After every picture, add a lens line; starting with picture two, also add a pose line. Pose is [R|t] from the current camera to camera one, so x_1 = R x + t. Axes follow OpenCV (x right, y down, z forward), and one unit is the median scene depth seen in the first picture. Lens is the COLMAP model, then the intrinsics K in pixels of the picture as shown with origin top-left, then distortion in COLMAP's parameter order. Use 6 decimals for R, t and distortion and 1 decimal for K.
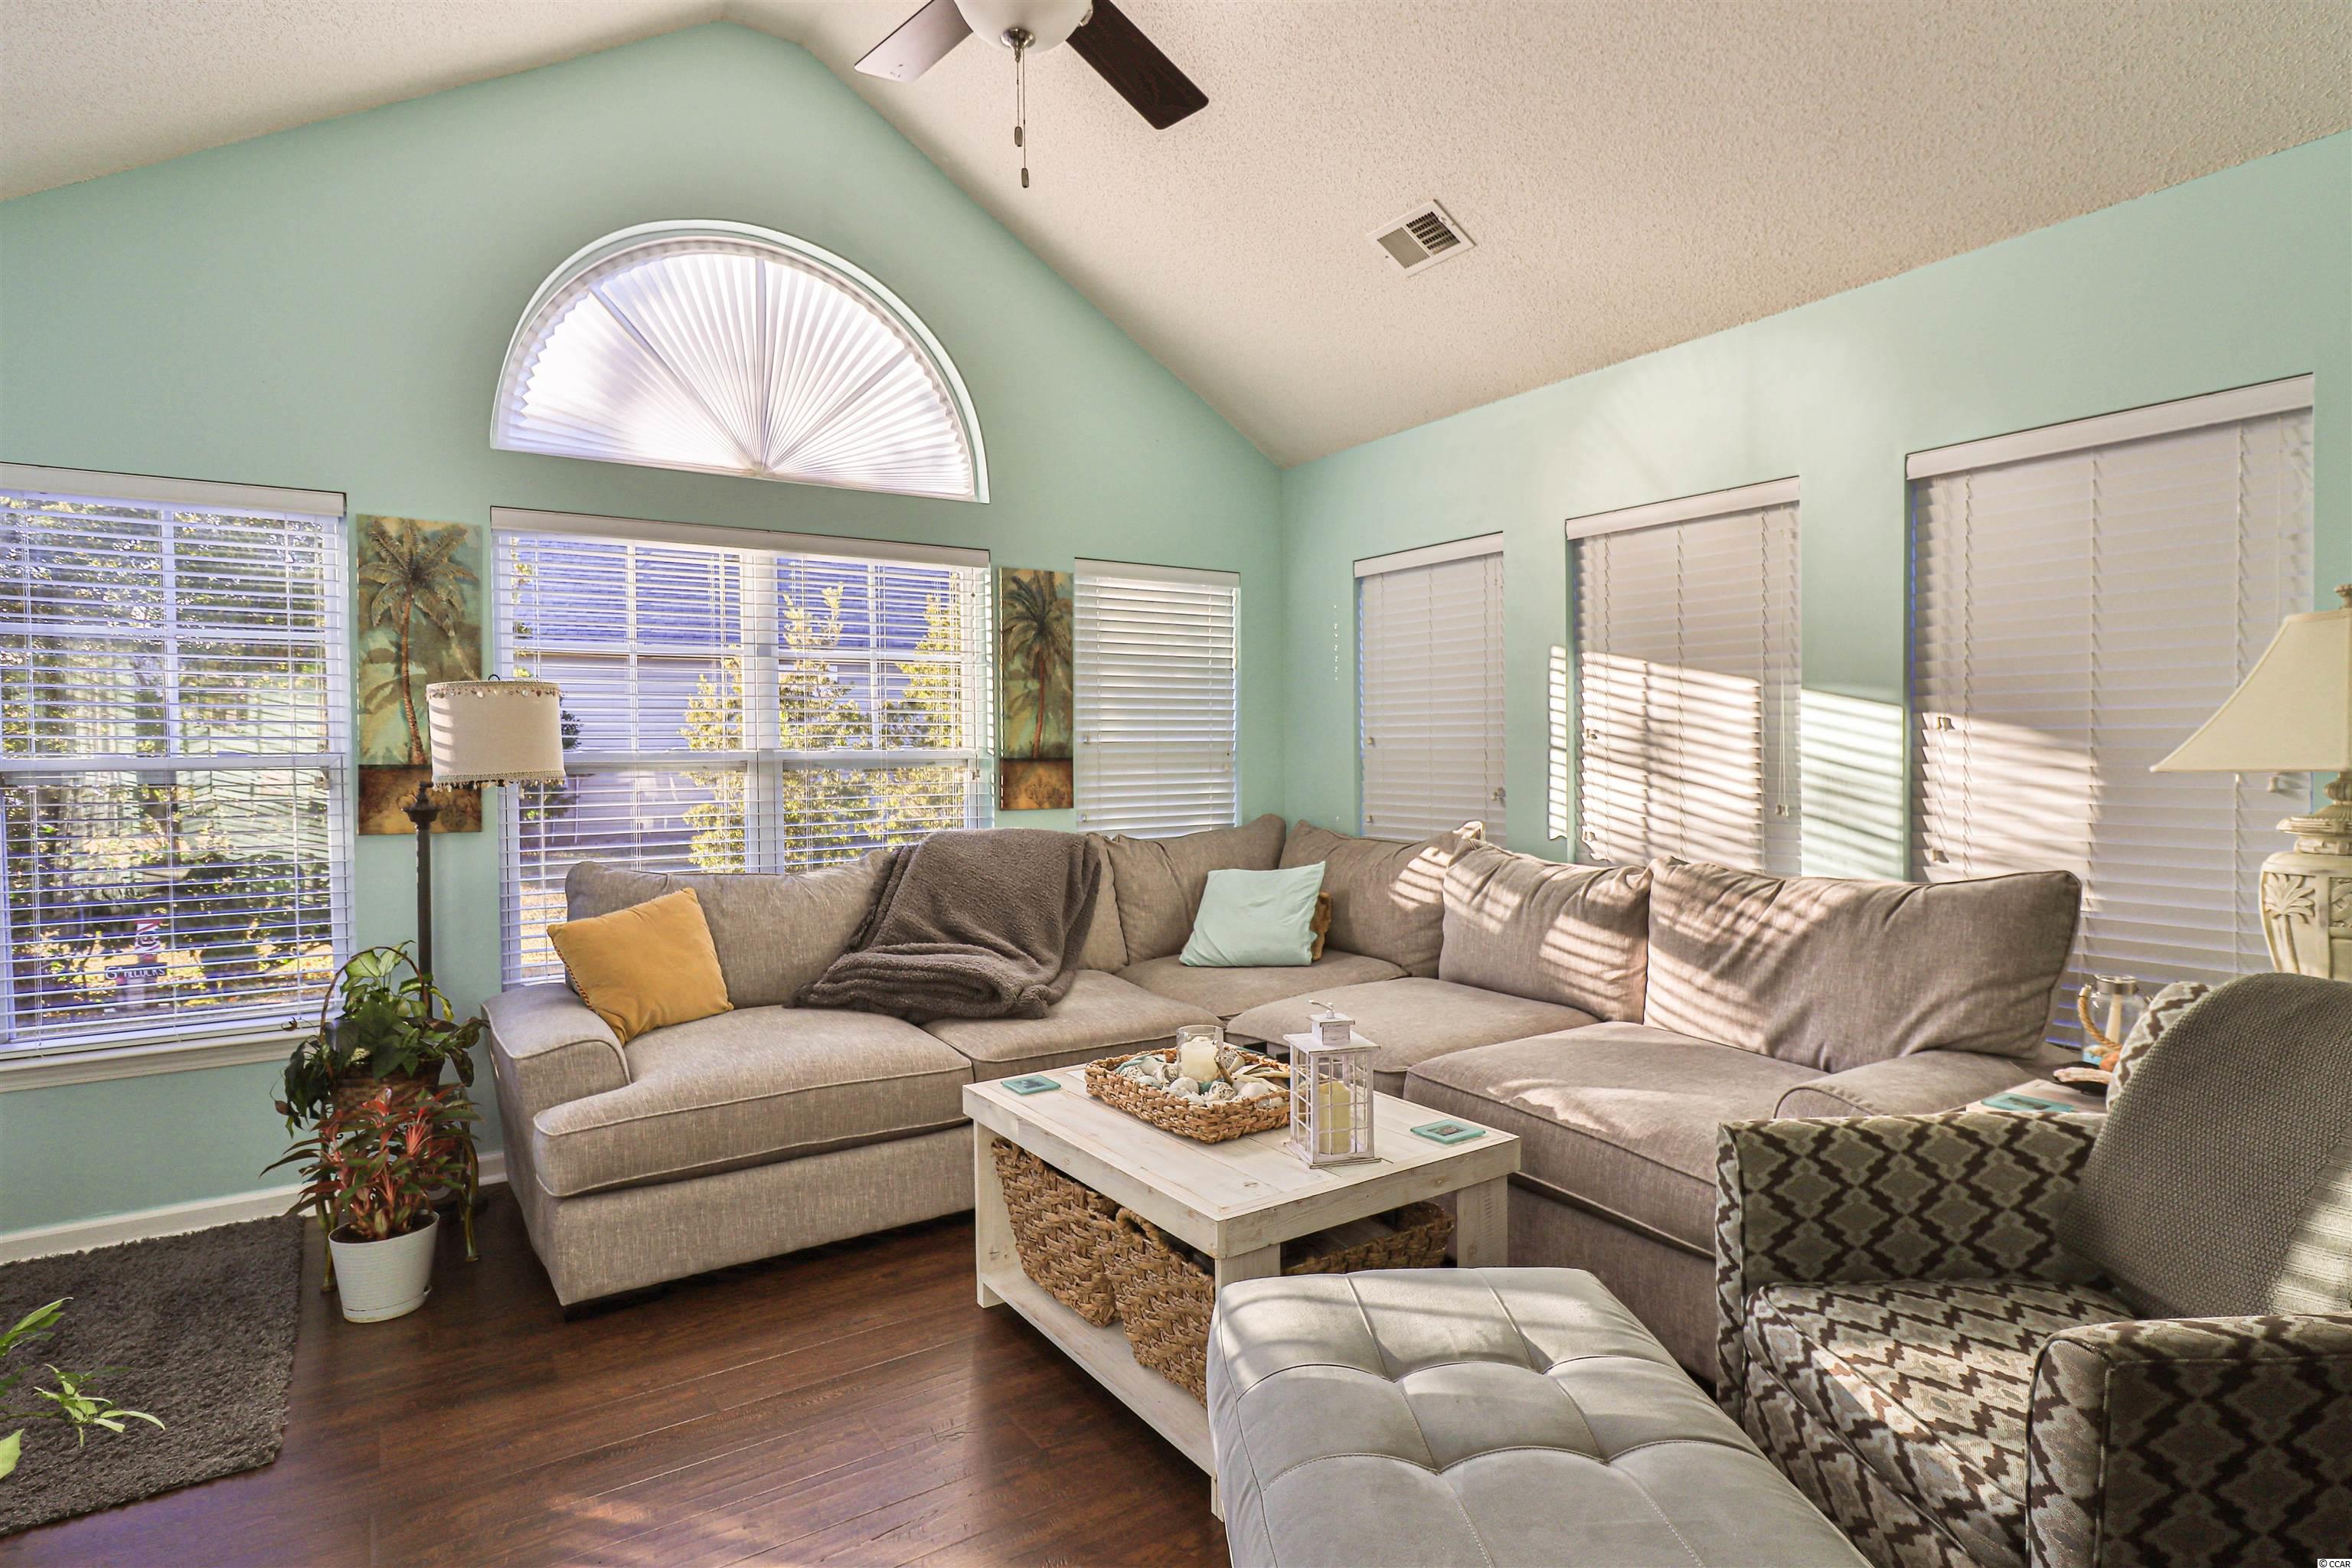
lens RADIAL K [[1226.5, 0, 1201.4], [0, 1226.5, 772.8], [0, 0, 1]] dist [0.002688, -0.000278]
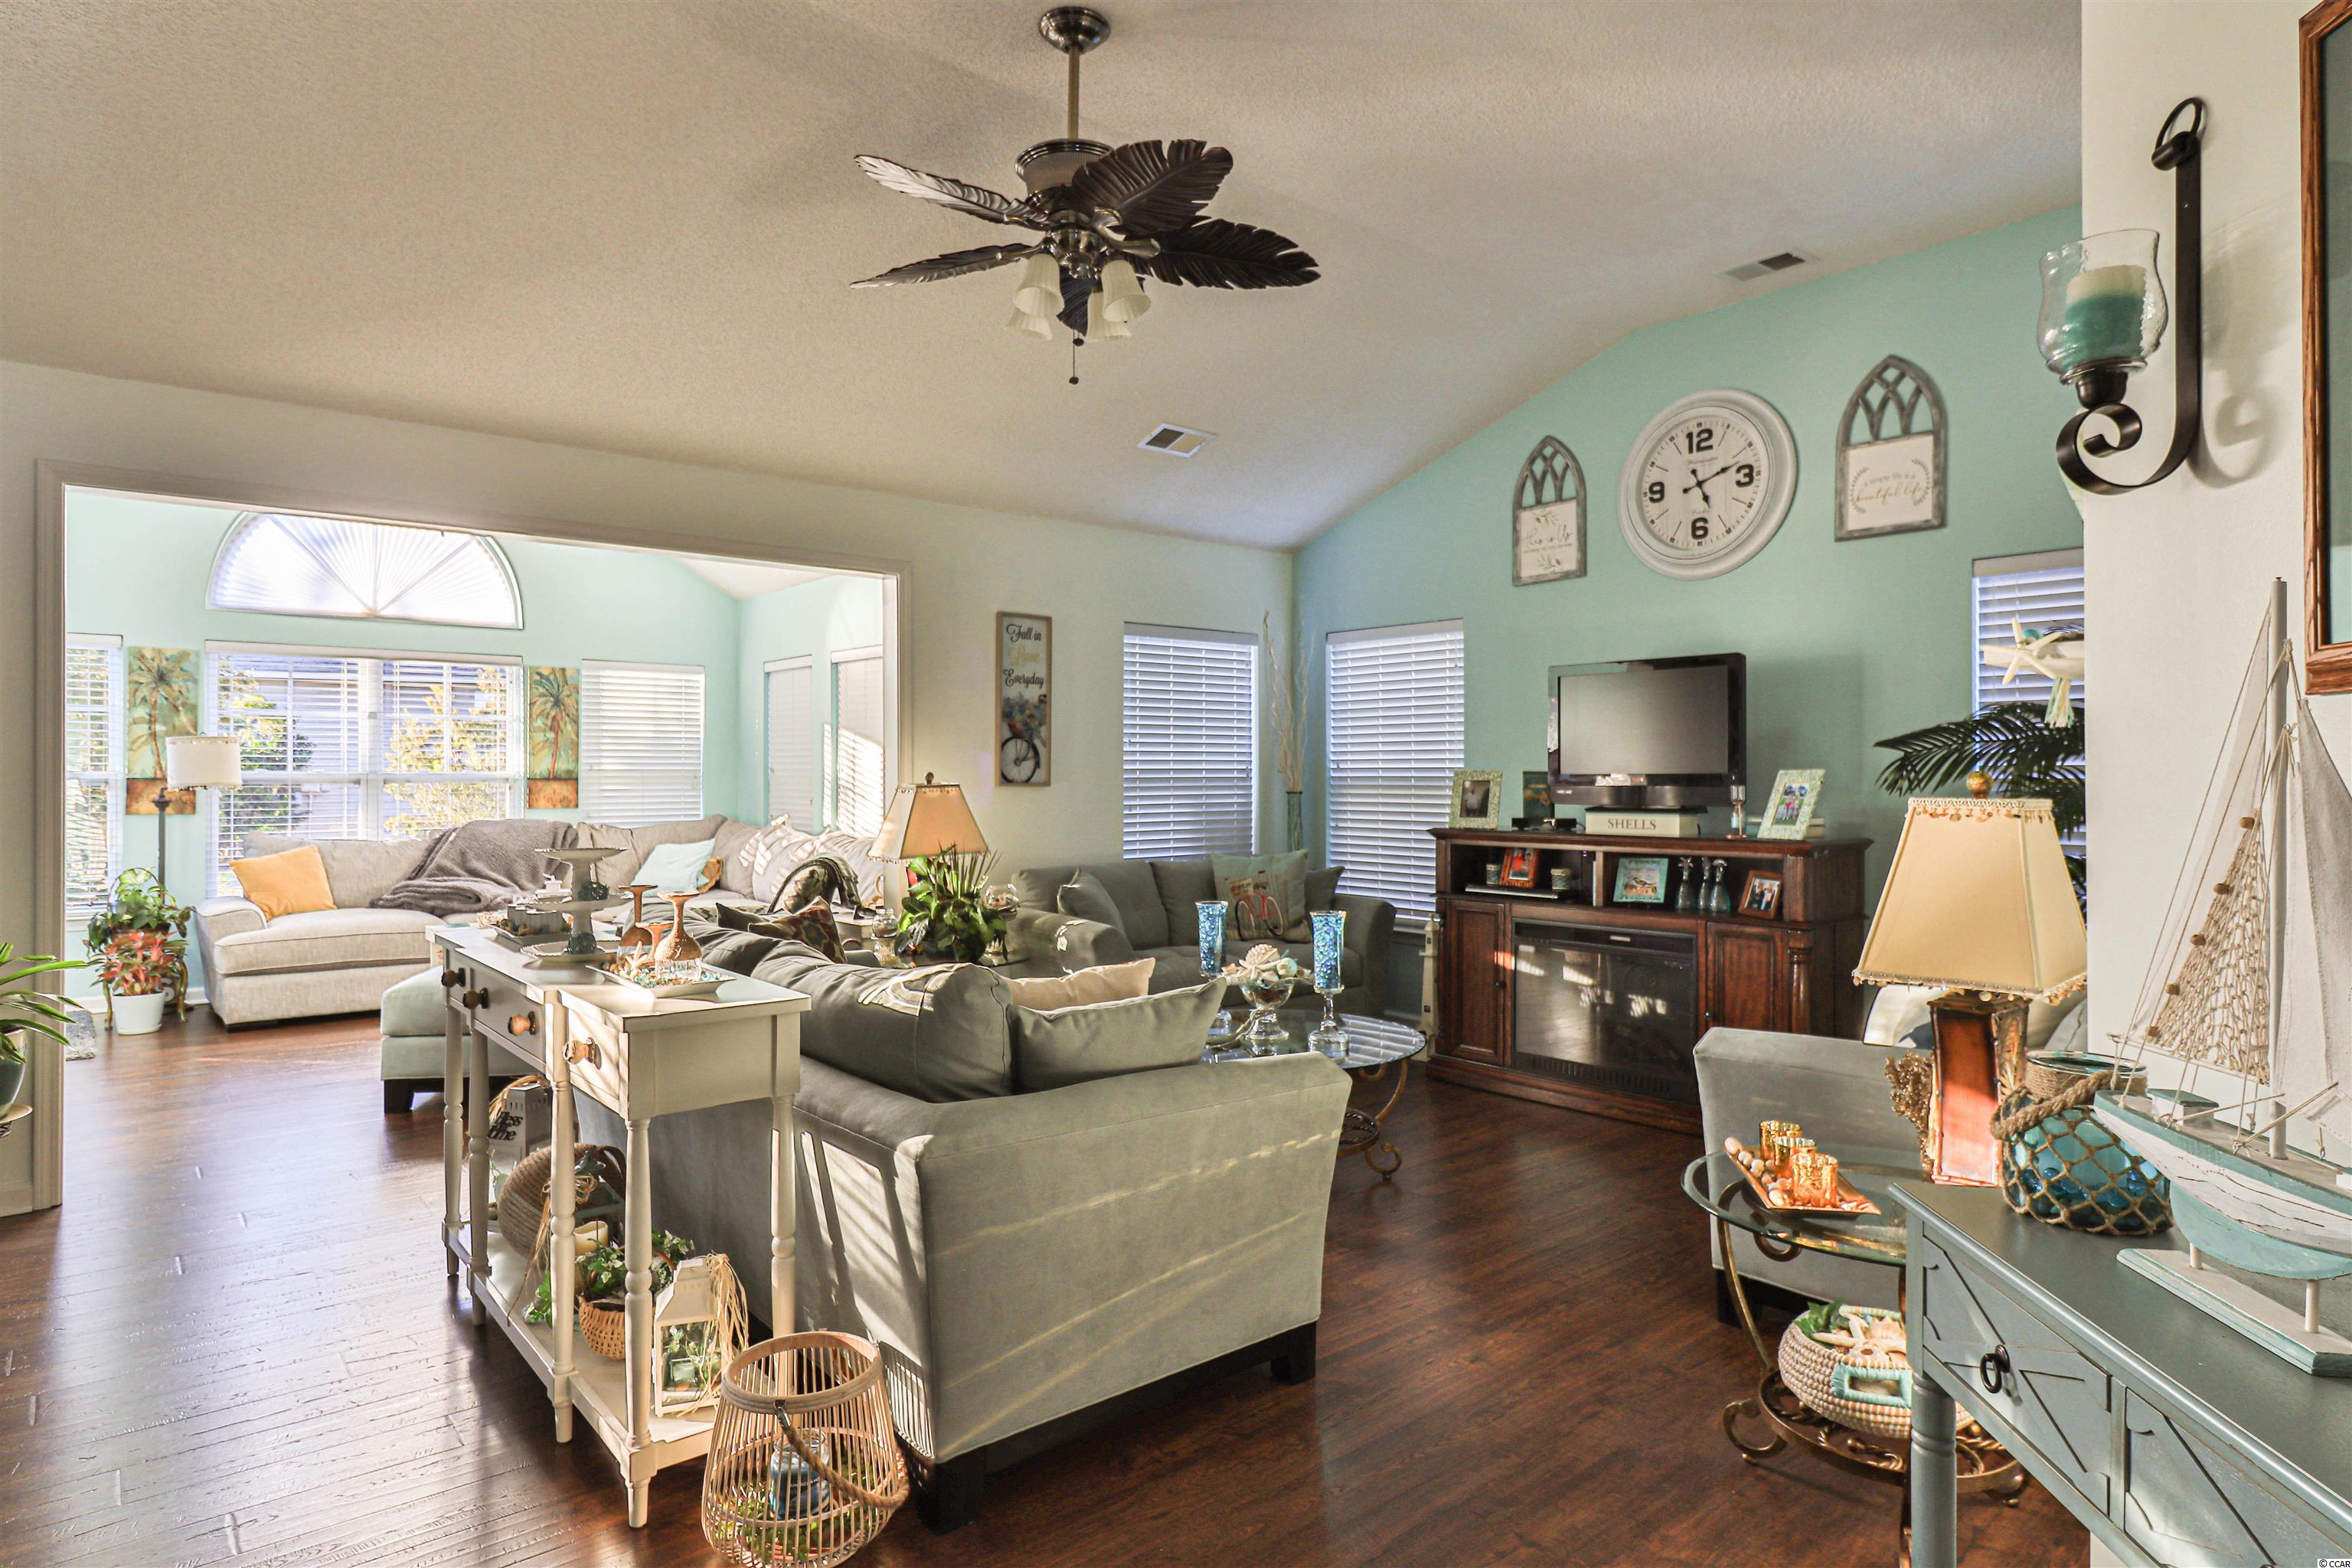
lens RADIAL K [[1287.3, 0, 1189.6], [0, 1287.3, 770.2], [0, 0, 1]] dist [0.002766, -0.004150]
pose [[0.993777, 0.010123, 0.110929, 0.632144], [-0.007714, 0.999725, -0.022128, 0.011545], [-0.111123, 0.021135, 0.993582, -1.009359]]
